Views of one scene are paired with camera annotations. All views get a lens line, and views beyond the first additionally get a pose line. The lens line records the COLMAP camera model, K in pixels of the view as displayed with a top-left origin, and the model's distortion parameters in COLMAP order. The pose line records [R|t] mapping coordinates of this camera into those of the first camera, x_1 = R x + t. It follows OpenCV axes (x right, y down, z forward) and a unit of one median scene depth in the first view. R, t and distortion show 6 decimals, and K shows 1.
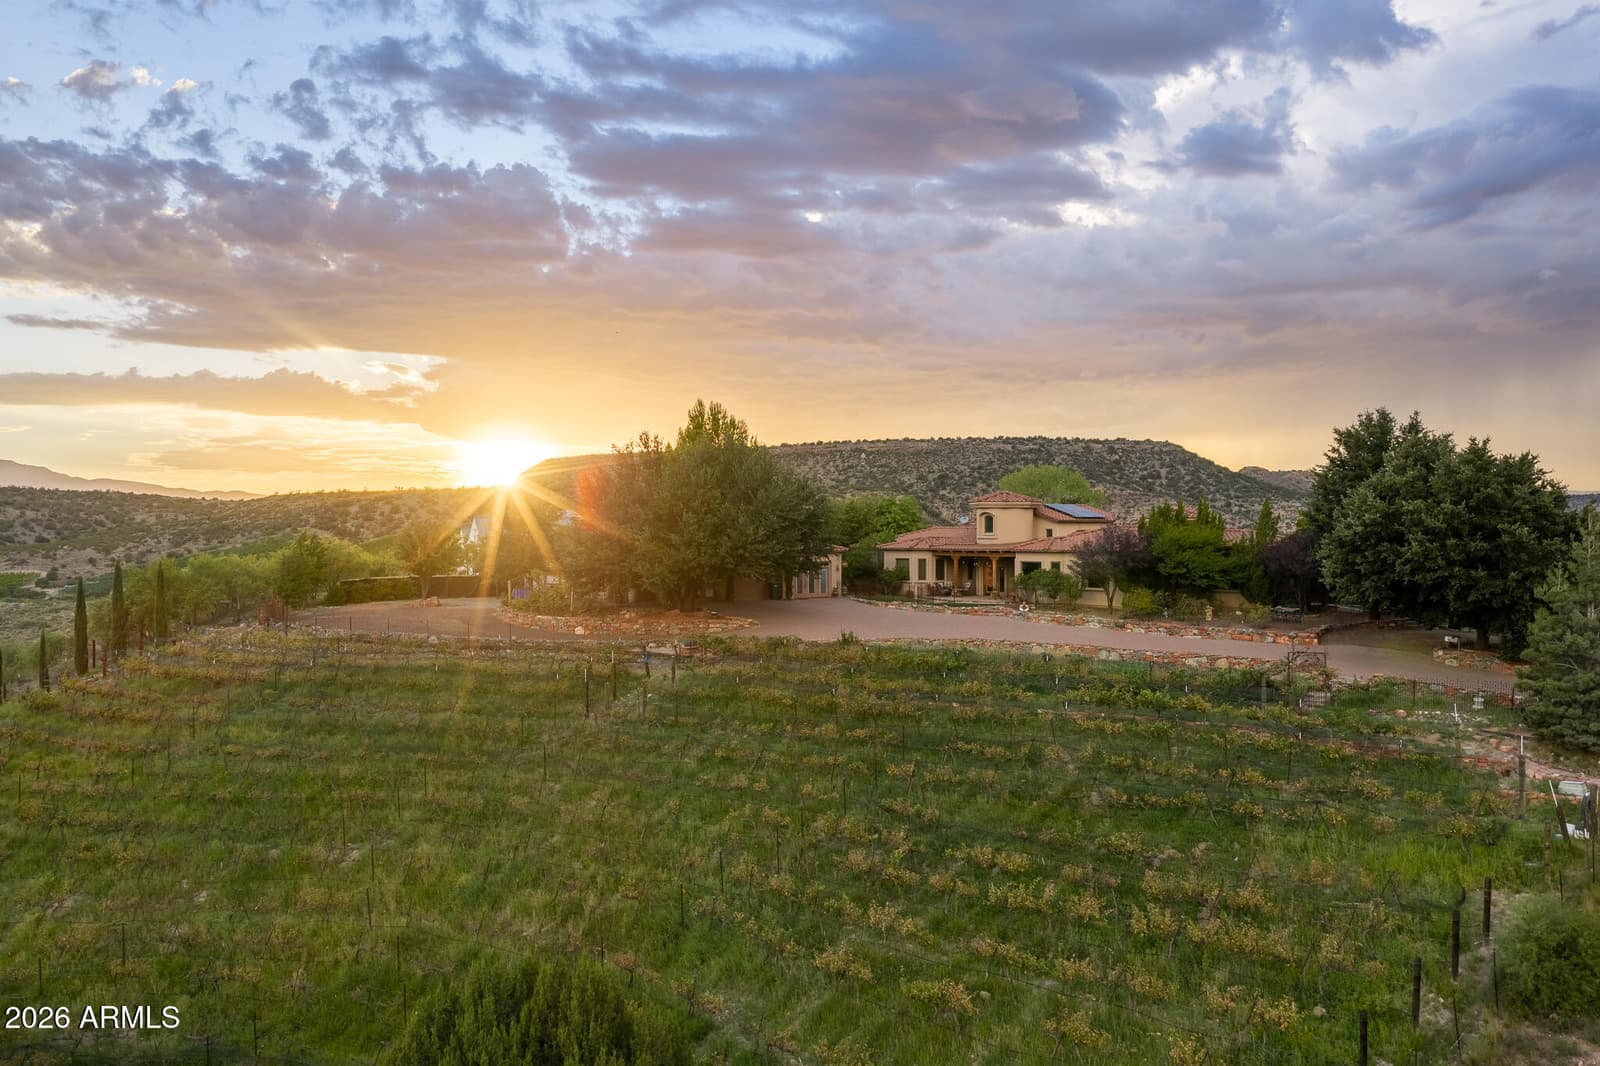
lens RADIAL K [[1324.3, 0, 803.7], [0, 1324.3, 540.9], [0, 0, 1]] dist [0.020679, -0.040254]
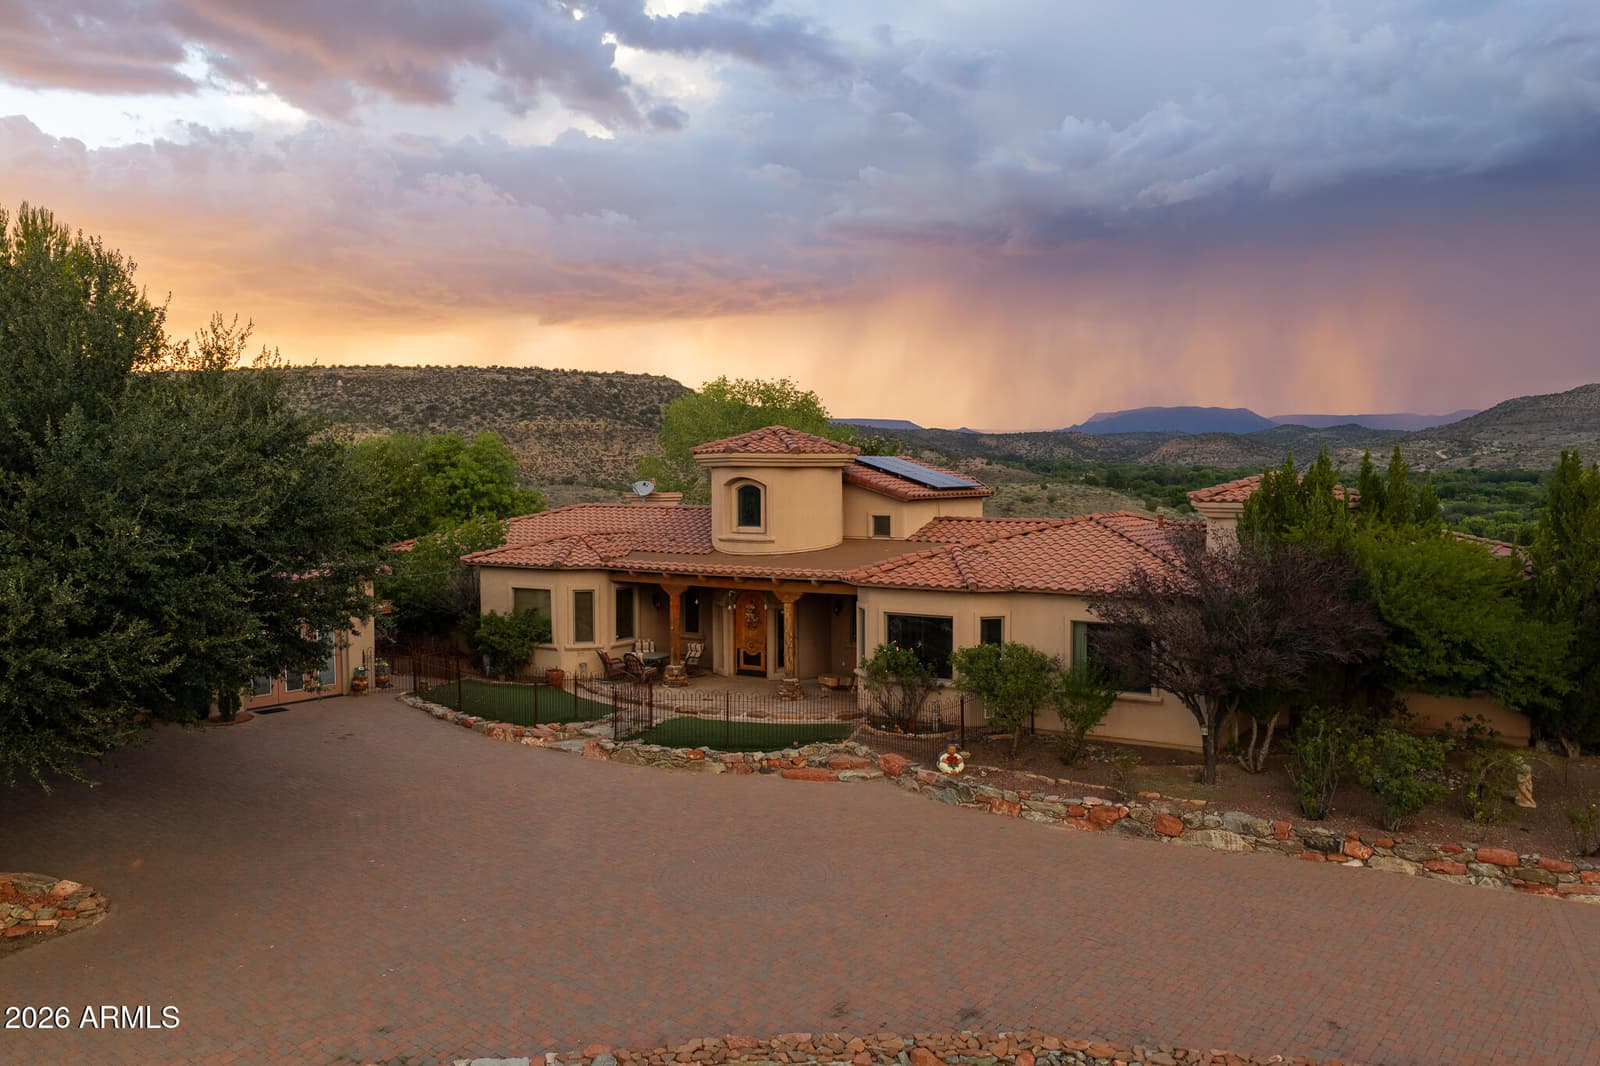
lens RADIAL K [[1324.3, 0, 803.7], [0, 1324.3, 540.9], [0, 0, 1]] dist [0.020679, -0.040254]
pose [[0.928005, -0.021071, 0.371970, 0.000389], [0.002606, 0.998742, 0.050072, -0.024154], [-0.372557, -0.045498, 0.926893, 0.652144]]
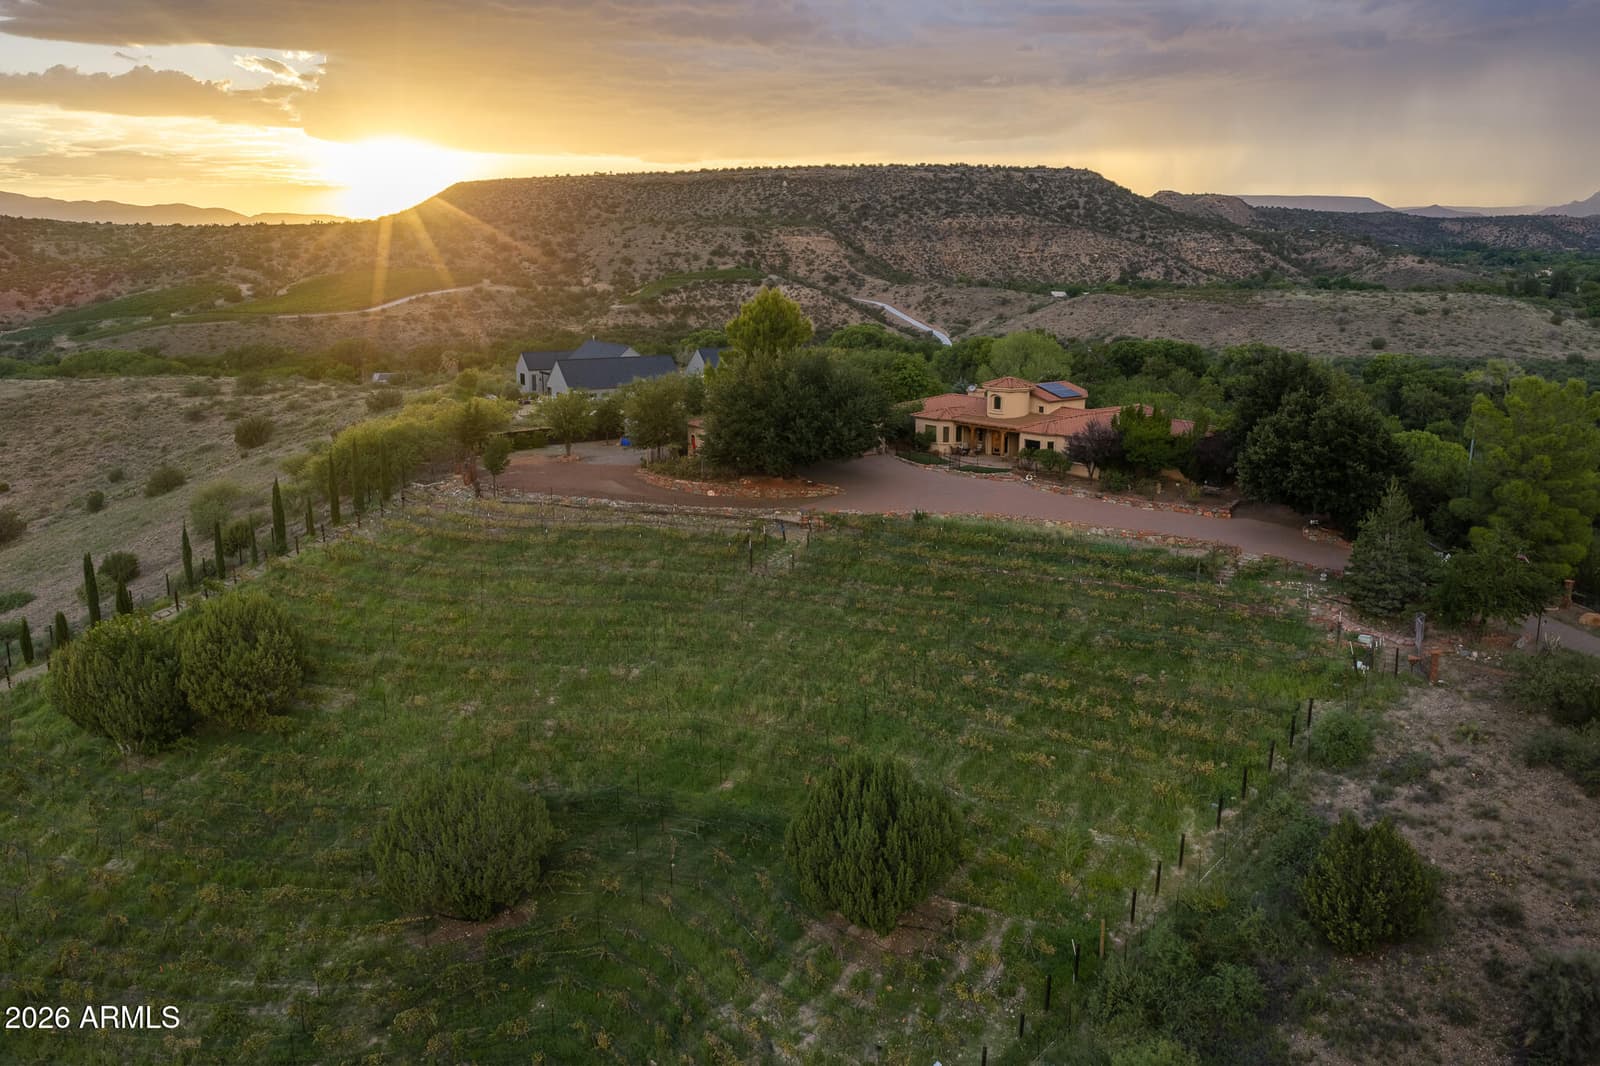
lens RADIAL K [[1324.3, 0, 803.7], [0, 1324.3, 540.9], [0, 0, 1]] dist [0.020679, -0.040254]
pose [[0.997662, -0.012204, 0.067244, -0.162056], [-0.002192, 0.977708, 0.209960, -0.170705], [-0.068307, -0.209616, 0.975395, -0.363453]]
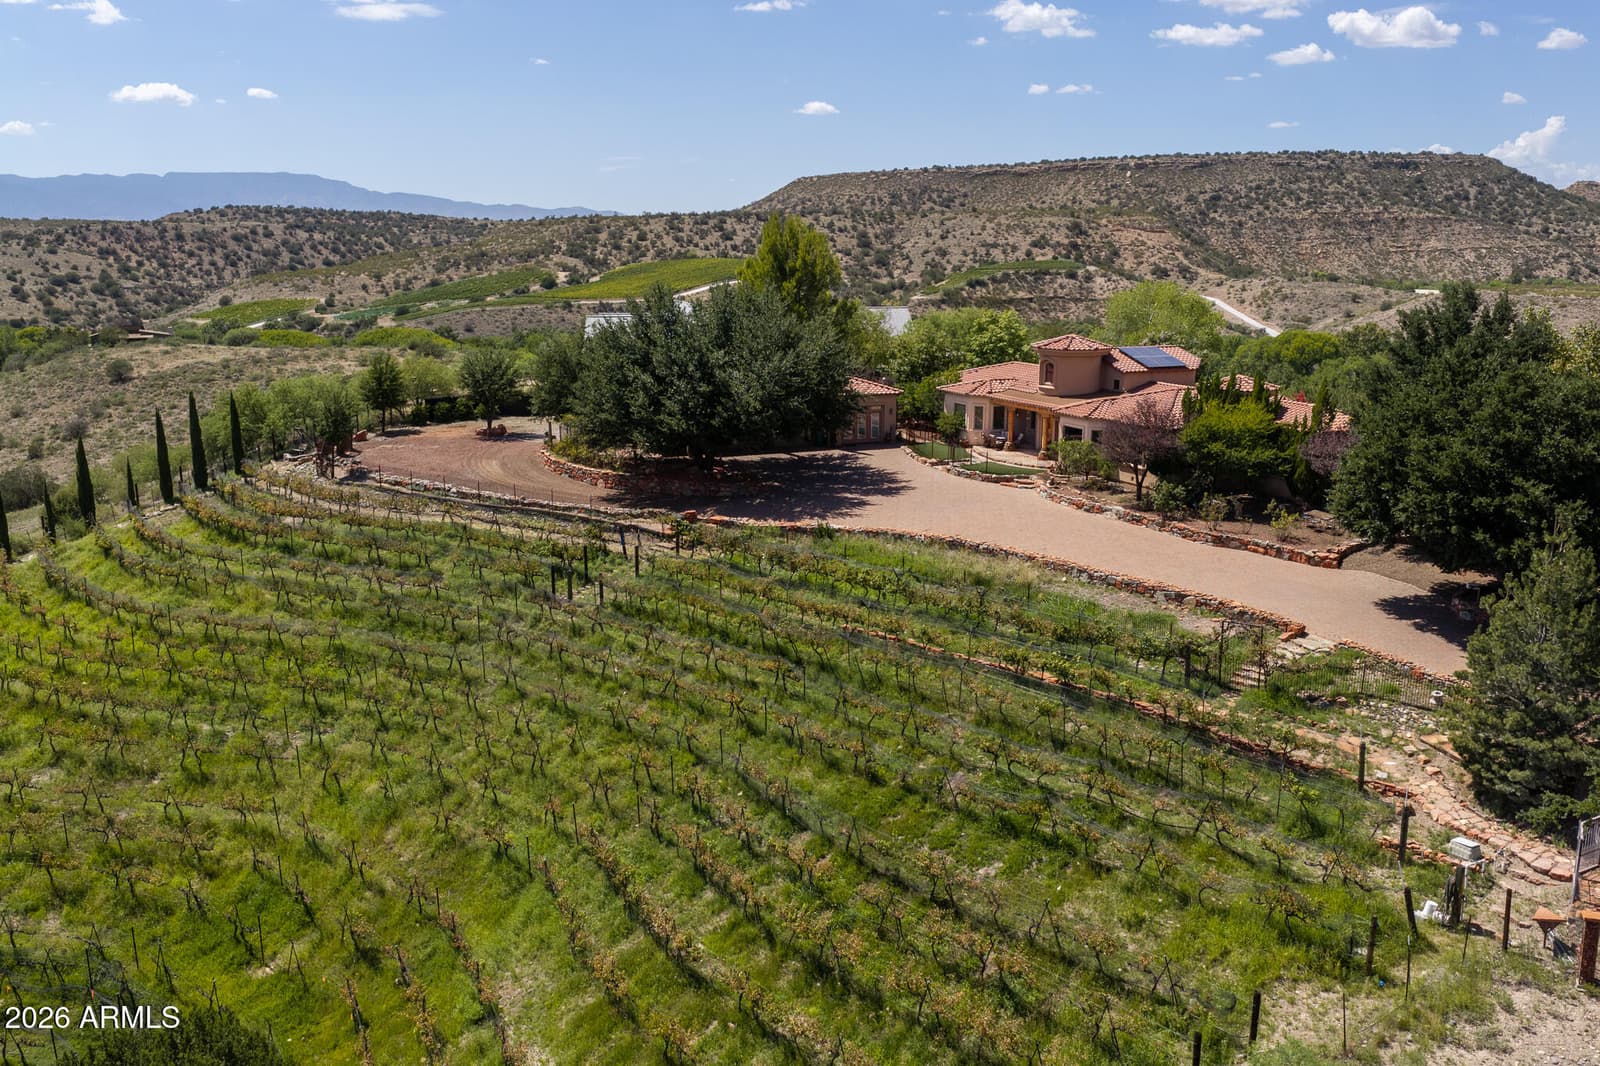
lens RADIAL K [[1324.3, 0, 803.7], [0, 1324.3, 540.9], [0, 0, 1]] dist [0.020679, -0.040254]
pose [[0.980455, 0.048175, -0.190755, 0.166087], [-0.007140, 0.977632, 0.210202, -0.097839], [0.196615, -0.204732, 0.958868, 0.071086]]
